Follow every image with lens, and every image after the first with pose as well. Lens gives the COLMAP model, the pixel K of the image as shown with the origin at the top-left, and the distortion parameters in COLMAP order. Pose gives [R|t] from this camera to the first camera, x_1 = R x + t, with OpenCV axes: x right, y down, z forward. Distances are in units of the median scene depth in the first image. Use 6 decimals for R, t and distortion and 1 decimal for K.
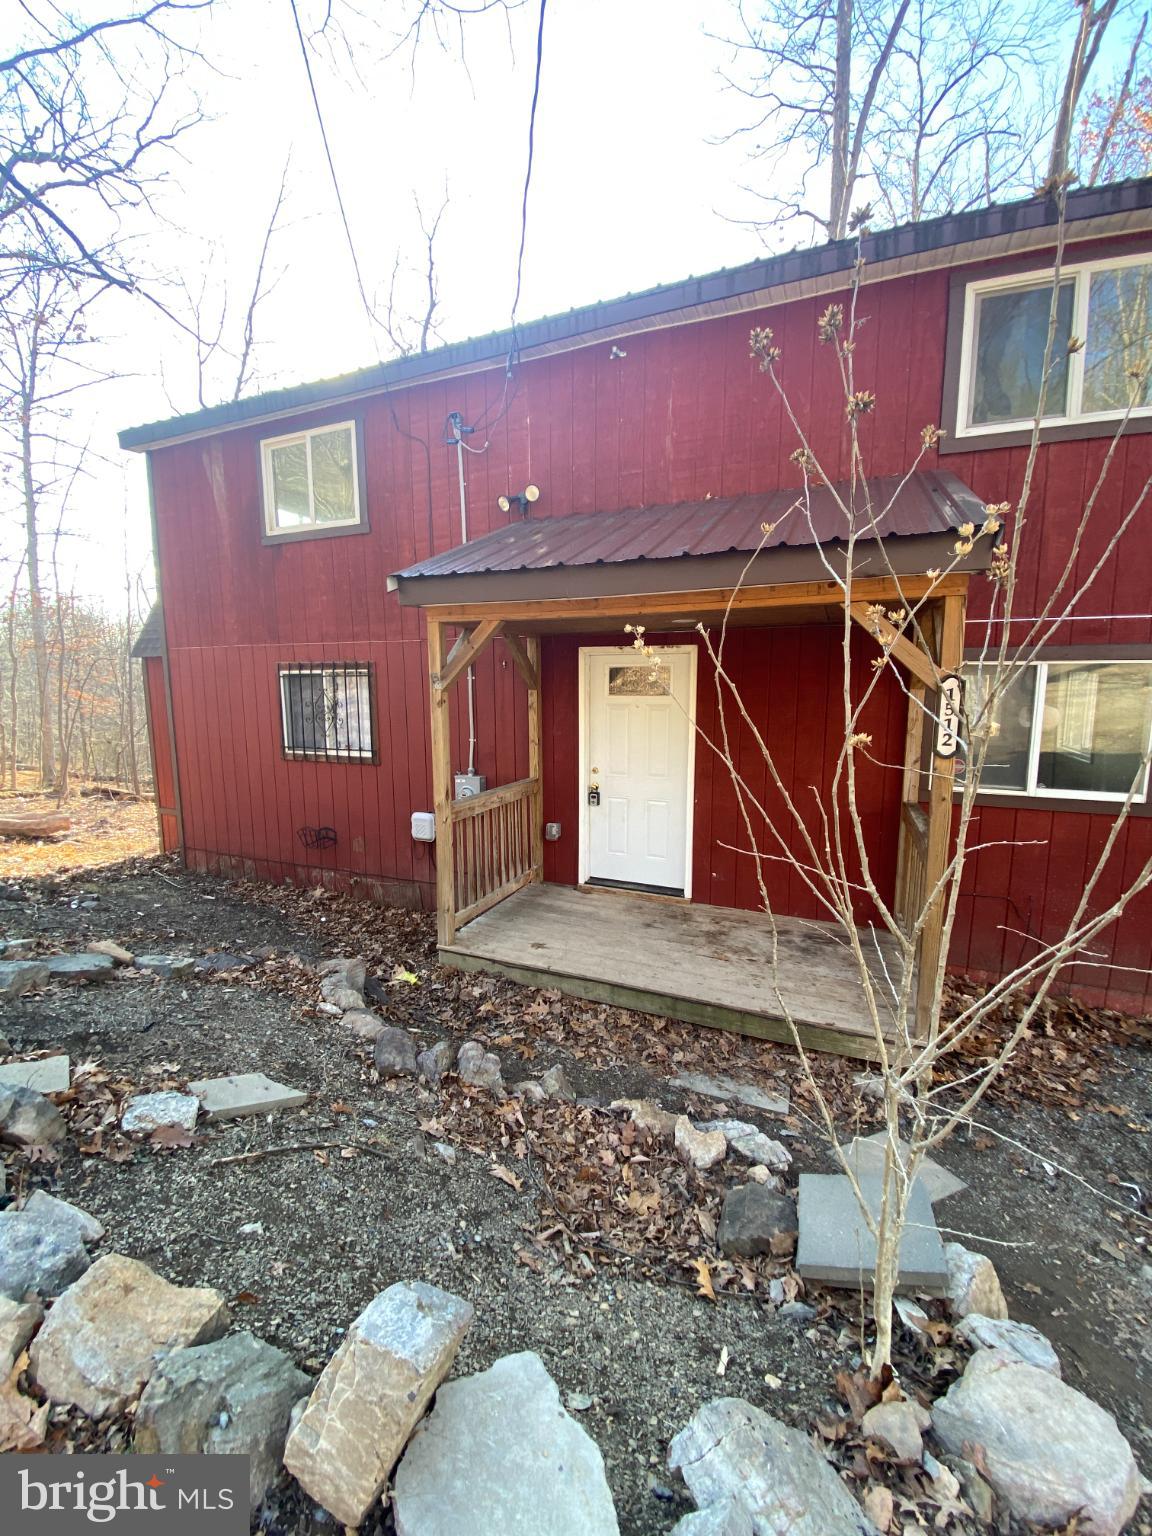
lens RADIAL K [[615.3, 0, 571.9], [0, 615.3, 762.5], [0, 0, 1]] dist [0.016889, -0.017213]
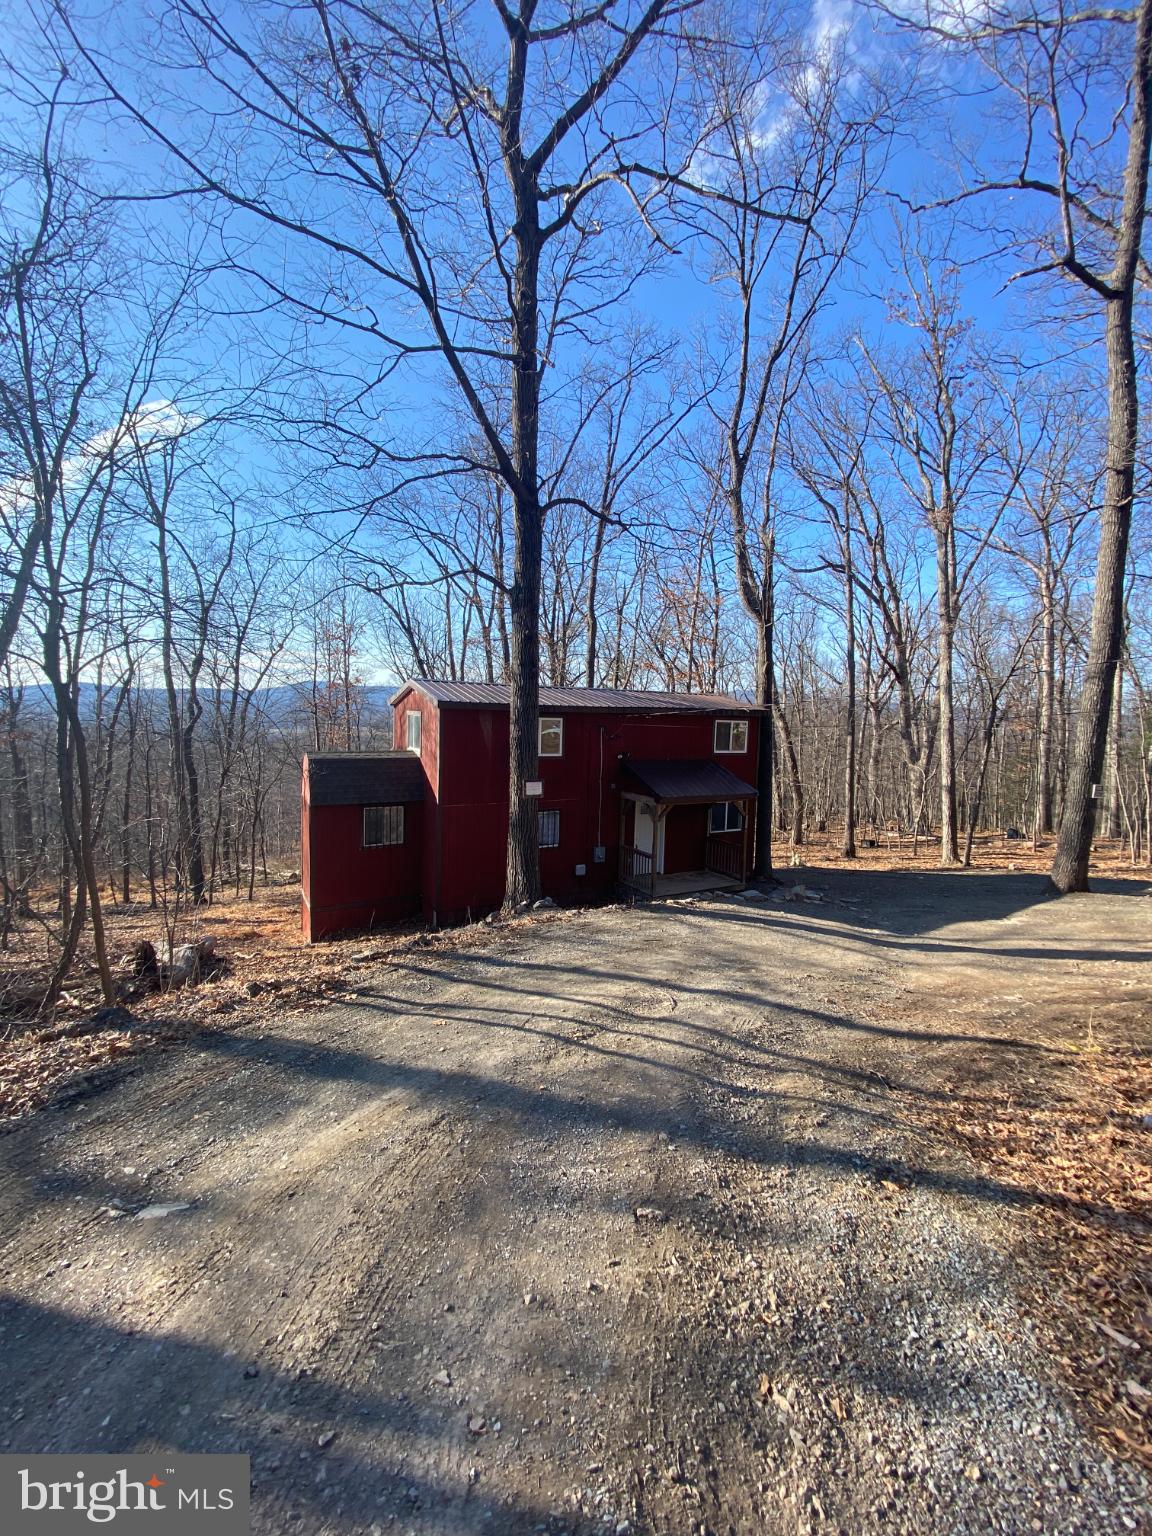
lens RADIAL K [[615.3, 0, 571.9], [0, 615.3, 762.5], [0, 0, 1]] dist [0.016889, -0.017213]
pose [[0.622700, -0.038415, 0.781517, -2.926955], [0.075291, 0.997101, -0.010979, -0.412716], [-0.778830, 0.065678, 0.623787, -0.794917]]
